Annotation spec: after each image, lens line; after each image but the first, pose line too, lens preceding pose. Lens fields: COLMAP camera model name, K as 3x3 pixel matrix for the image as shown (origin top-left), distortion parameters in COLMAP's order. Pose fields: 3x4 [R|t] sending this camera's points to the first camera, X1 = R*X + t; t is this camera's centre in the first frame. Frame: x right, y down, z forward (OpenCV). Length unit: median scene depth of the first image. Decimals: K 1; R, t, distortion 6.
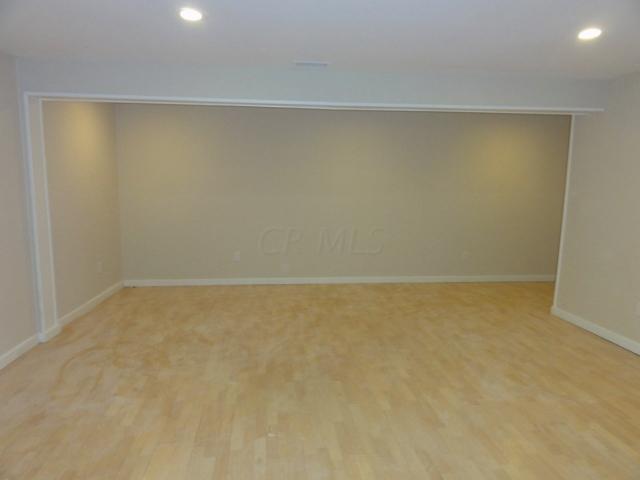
lens RADIAL K [[449.7, 0, 319.7], [0, 449.7, 252.2], [0, 0, 1]] dist [0.005539, -0.000907]
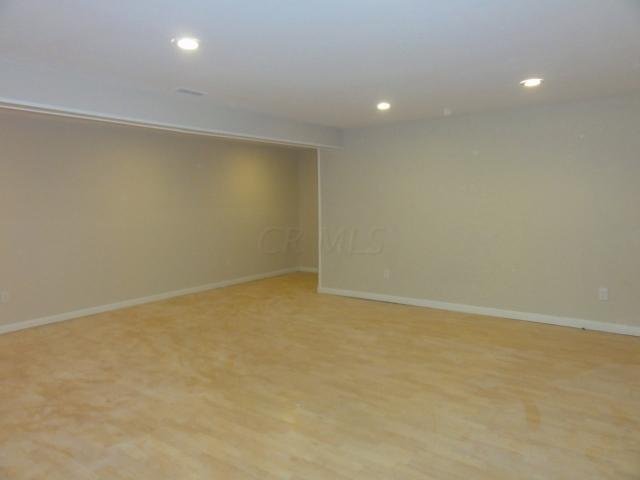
lens RADIAL K [[455.9, 0, 320.0], [0, 455.9, 240.0], [0, 0, 1]] dist [0.000842, -0.001872]
pose [[0.677697, -0.087590, 0.730106, -0.655443], [0.141916, 0.989794, -0.012984, -0.002694], [-0.721517, 0.112412, 0.683211, 0.058141]]
